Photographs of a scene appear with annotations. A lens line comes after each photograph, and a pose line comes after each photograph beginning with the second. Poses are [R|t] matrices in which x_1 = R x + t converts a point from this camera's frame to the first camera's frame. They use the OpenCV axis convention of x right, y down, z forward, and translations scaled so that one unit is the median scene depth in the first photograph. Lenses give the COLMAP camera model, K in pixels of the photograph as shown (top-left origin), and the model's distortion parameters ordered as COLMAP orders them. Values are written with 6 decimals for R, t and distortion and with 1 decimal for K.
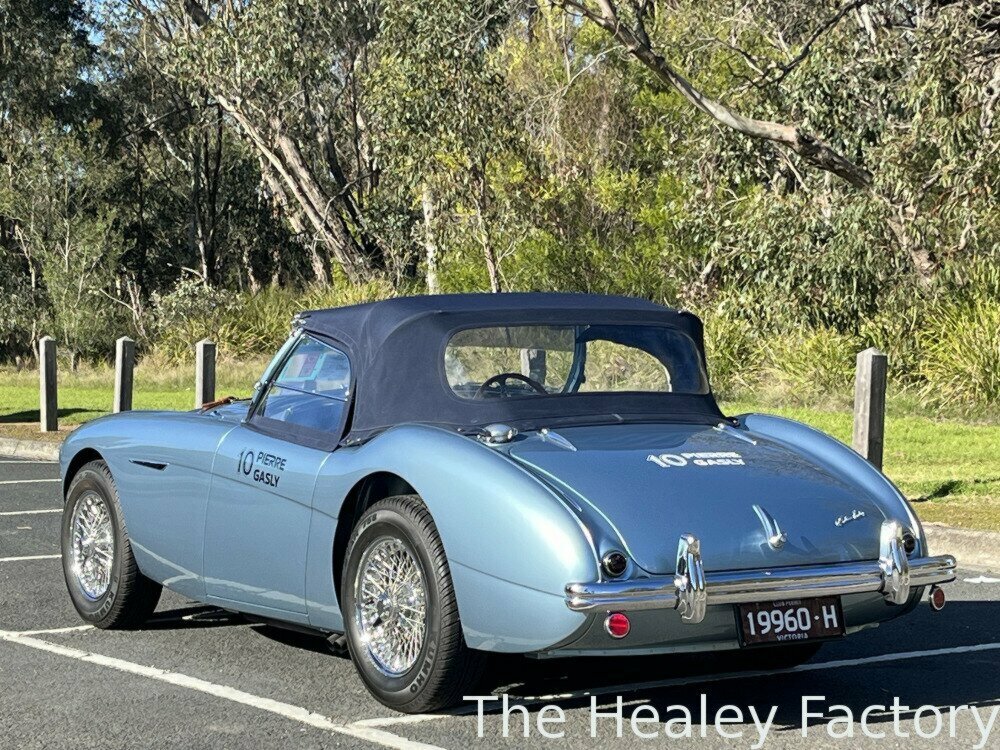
lens RADIAL K [[2373.0, 0, 504.9], [0, 2373.0, 333.5], [0, 0, 1]] dist [0.149401, -0.300579]
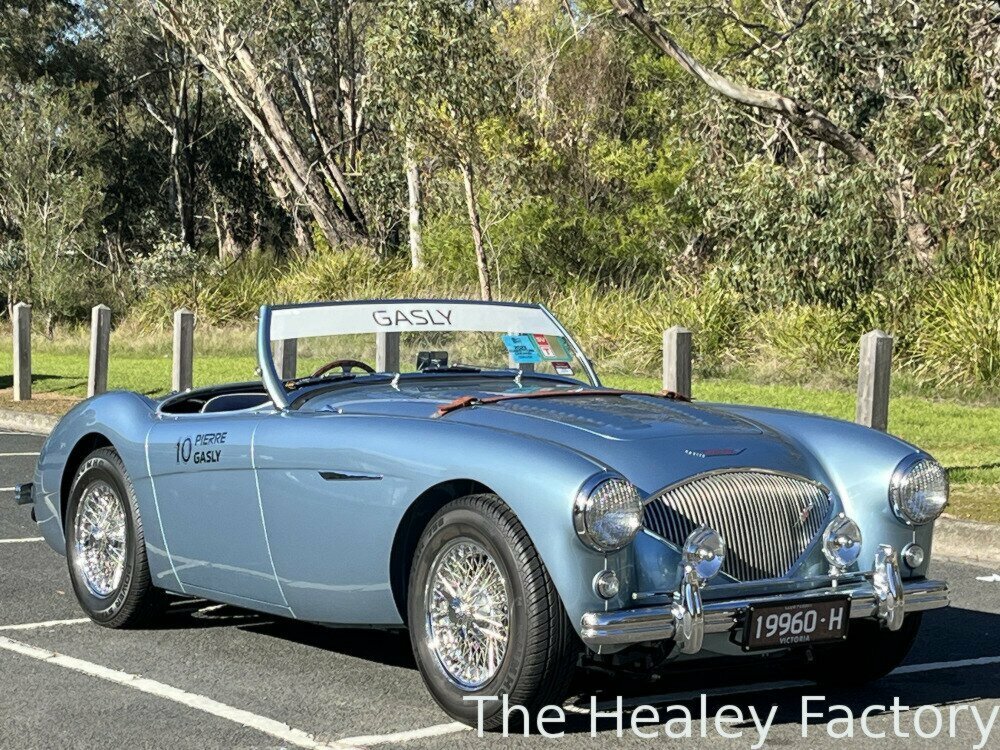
lens RADIAL K [[2376.8, 0, 500.0], [0, 2376.8, 375.0], [0, 0, 1]] dist [0.095952, -0.124548]
pose [[0.999903, 0.012267, 0.006644, -0.001599], [-0.012476, 0.999401, 0.032285, -0.001897], [-0.006244, -0.032365, 0.999457, 0.015191]]
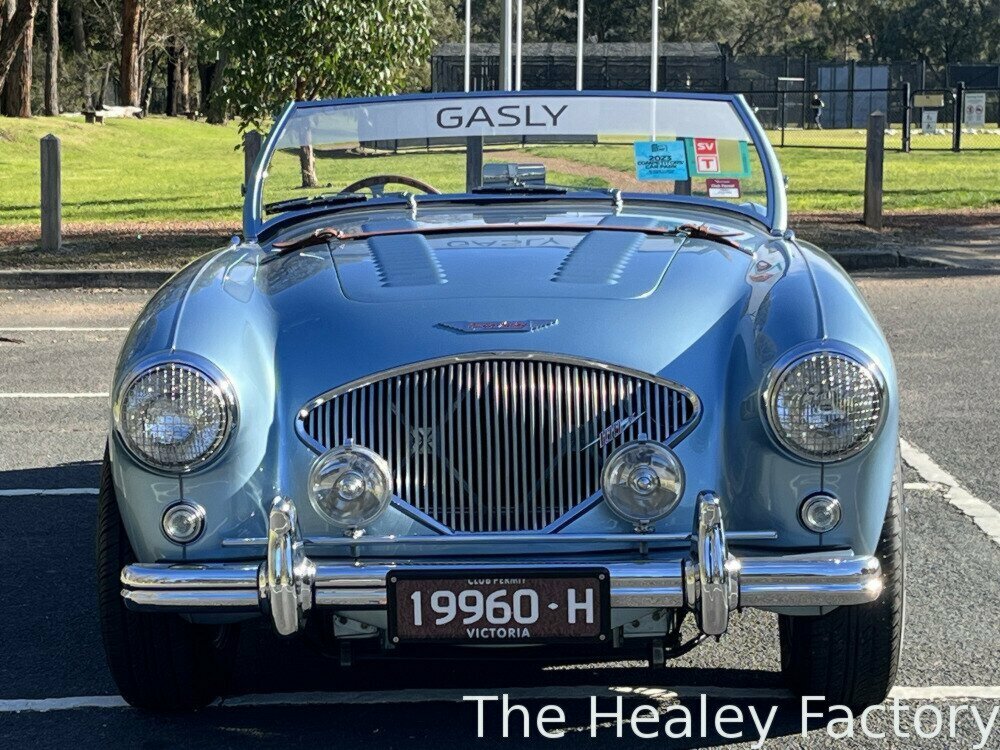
lens RADIAL K [[2401.4, 0, 500.0], [0, 2401.4, 375.0], [0, 0, 1]] dist [0.113670, 0.230686]
pose [[0.813722, 0.065589, -0.577542, 0.121019], [0.003015, 0.993123, 0.117033, -0.001544], [0.581247, -0.096974, 0.807928, 0.139020]]
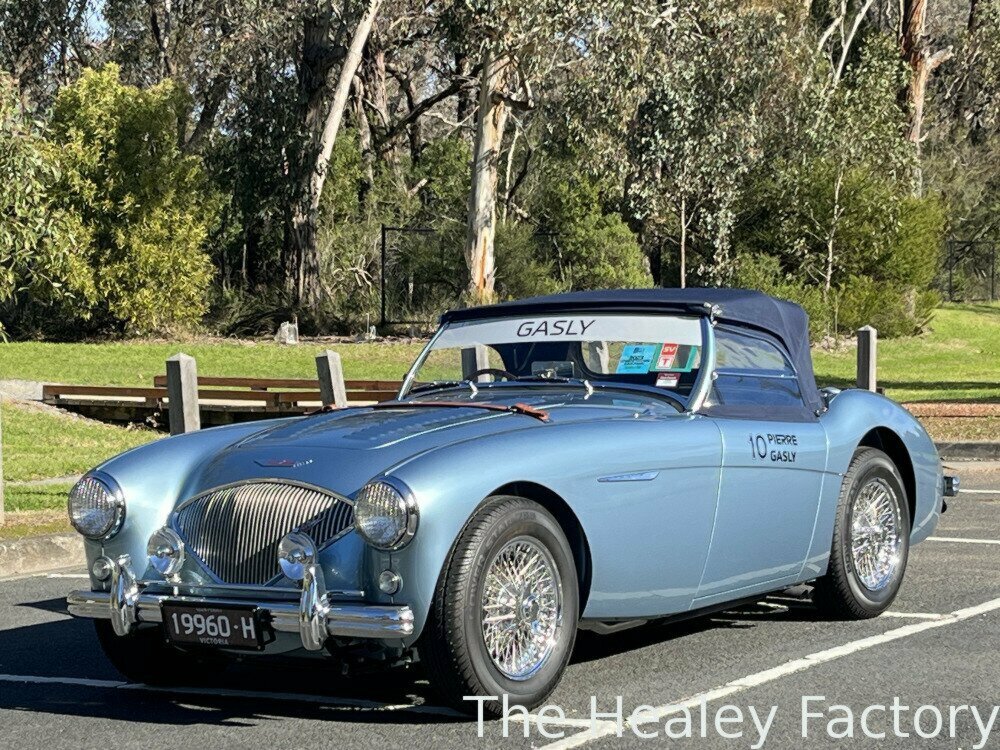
lens RADIAL K [[2376.8, 0, 500.0], [0, 2376.8, 375.0], [0, 0, 1]] dist [0.095952, -0.124548]
pose [[0.366200, 0.030389, -0.930040, 0.289020], [0.020376, 0.998965, 0.040665, -0.006211], [0.930313, -0.033842, 0.365201, 0.197869]]
